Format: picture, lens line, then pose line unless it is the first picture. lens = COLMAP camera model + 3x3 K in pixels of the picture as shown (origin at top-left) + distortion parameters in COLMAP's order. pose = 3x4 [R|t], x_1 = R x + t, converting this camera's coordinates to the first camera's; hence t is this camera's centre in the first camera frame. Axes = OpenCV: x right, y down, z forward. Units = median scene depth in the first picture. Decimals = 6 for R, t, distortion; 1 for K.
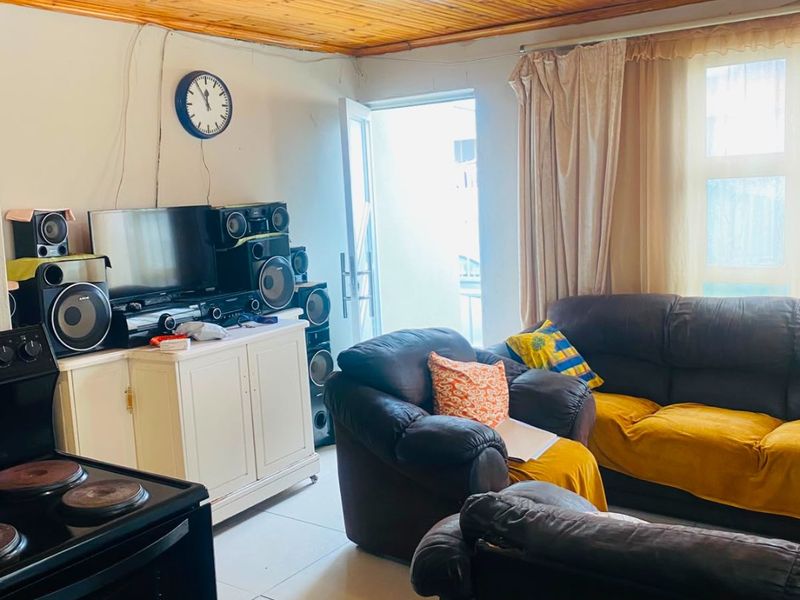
lens RADIAL K [[814.1, 0, 400.0], [0, 814.1, 300.0], [0, 0, 1]] dist [0.011290, 0.009631]
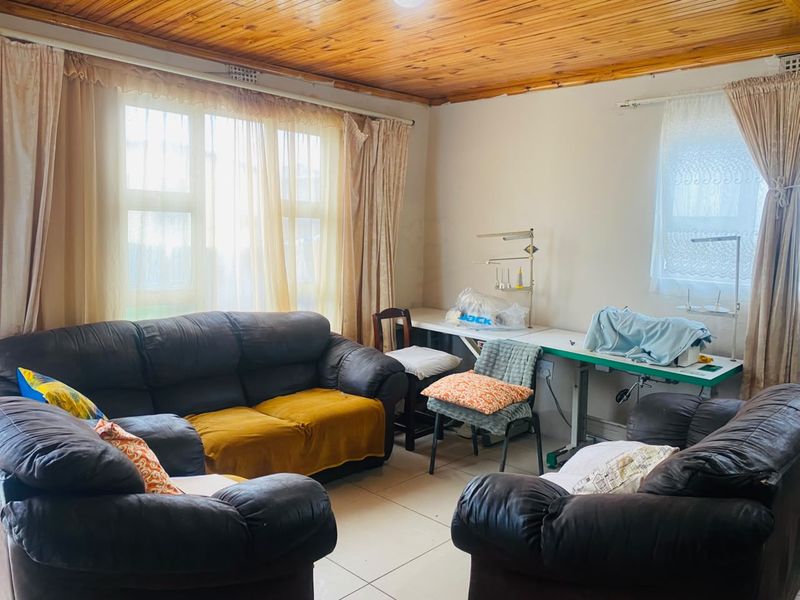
lens RADIAL K [[608.2, 0, 400.0], [0, 608.2, 300.0], [0, 0, 1]] dist [0.076088, -0.089852]
pose [[0.161044, -0.062452, 0.984969, -0.367008], [0.097047, 0.994162, 0.047167, -0.035266], [-0.982164, 0.087992, 0.166164, 0.535422]]
